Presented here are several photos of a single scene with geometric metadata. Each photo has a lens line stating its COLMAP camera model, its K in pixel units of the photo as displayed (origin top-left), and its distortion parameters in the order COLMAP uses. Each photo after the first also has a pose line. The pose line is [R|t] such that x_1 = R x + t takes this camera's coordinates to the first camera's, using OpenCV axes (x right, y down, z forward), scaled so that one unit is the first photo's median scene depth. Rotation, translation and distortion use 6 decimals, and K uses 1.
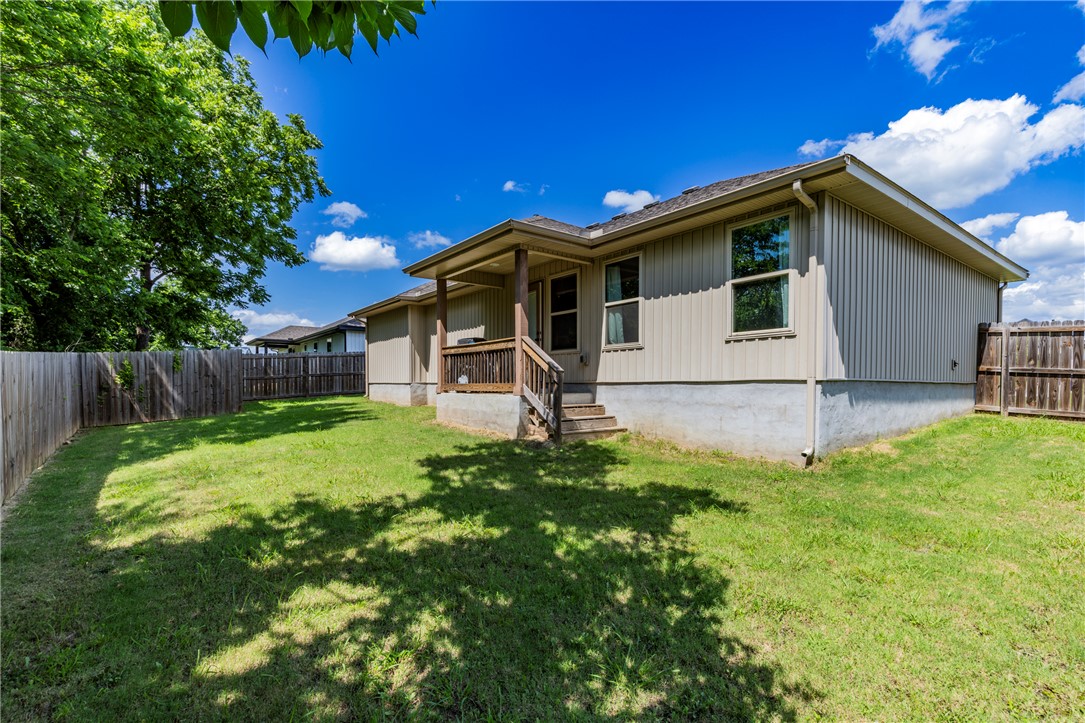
lens RADIAL K [[500.7, 0, 543.4], [0, 500.7, 386.7], [0, 0, 1]] dist [-0.000112, -0.000122]
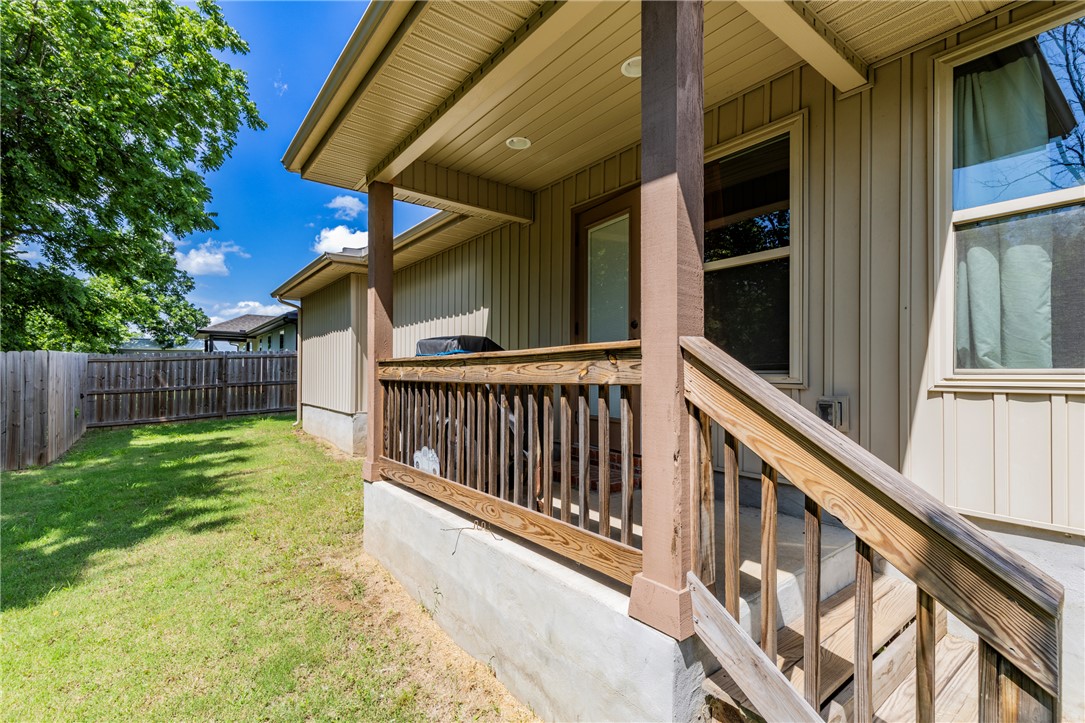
lens RADIAL K [[489.8, 0, 549.4], [0, 489.8, 362.6], [0, 0, 1]] dist [0.010602, -0.000378]
pose [[0.999891, 0.003719, 0.014273, -0.085230], [-0.003276, 0.999517, -0.030917, -0.072304], [-0.014381, 0.030867, 0.999420, 0.687196]]
